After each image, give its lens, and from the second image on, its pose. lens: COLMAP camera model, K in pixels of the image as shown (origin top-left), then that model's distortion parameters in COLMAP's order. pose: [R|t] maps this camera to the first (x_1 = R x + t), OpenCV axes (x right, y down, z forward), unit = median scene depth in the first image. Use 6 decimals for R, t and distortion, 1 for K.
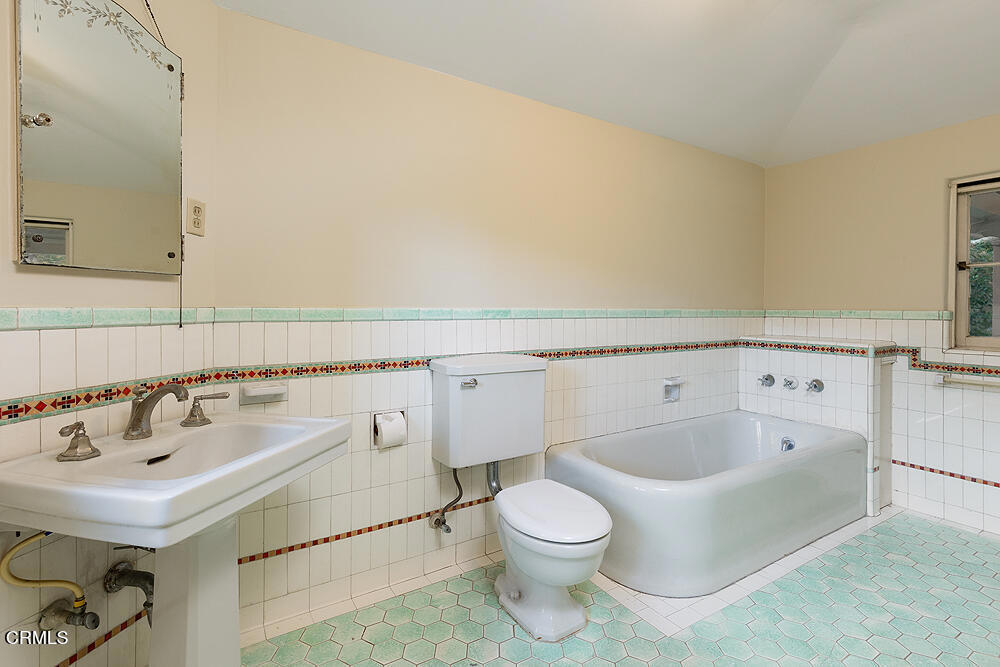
lens RADIAL K [[469.8, 0, 498.6], [0, 469.8, 310.7], [0, 0, 1]] dist [-0.000346, -0.000005]
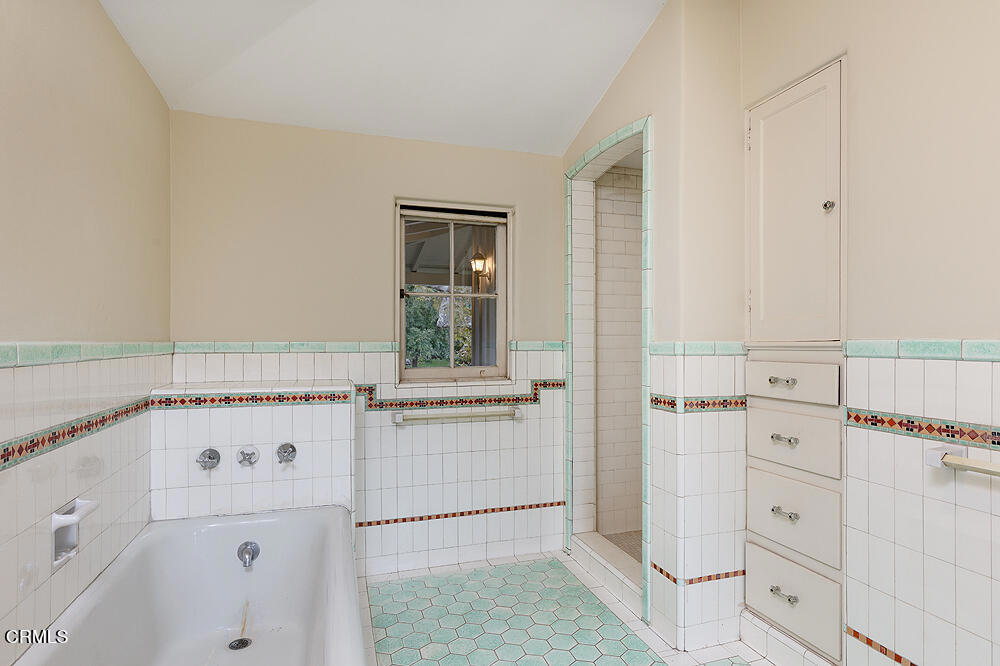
lens RADIAL K [[535.9, 0, 501.2], [0, 535.9, 343.1], [0, 0, 1]] dist [-0.001281, -0.000119]
pose [[0.244996, -0.010248, 0.969470, -0.000162], [0.007742, 0.999933, 0.008614, -0.004048], [-0.969493, 0.005395, 0.245059, 0.534469]]
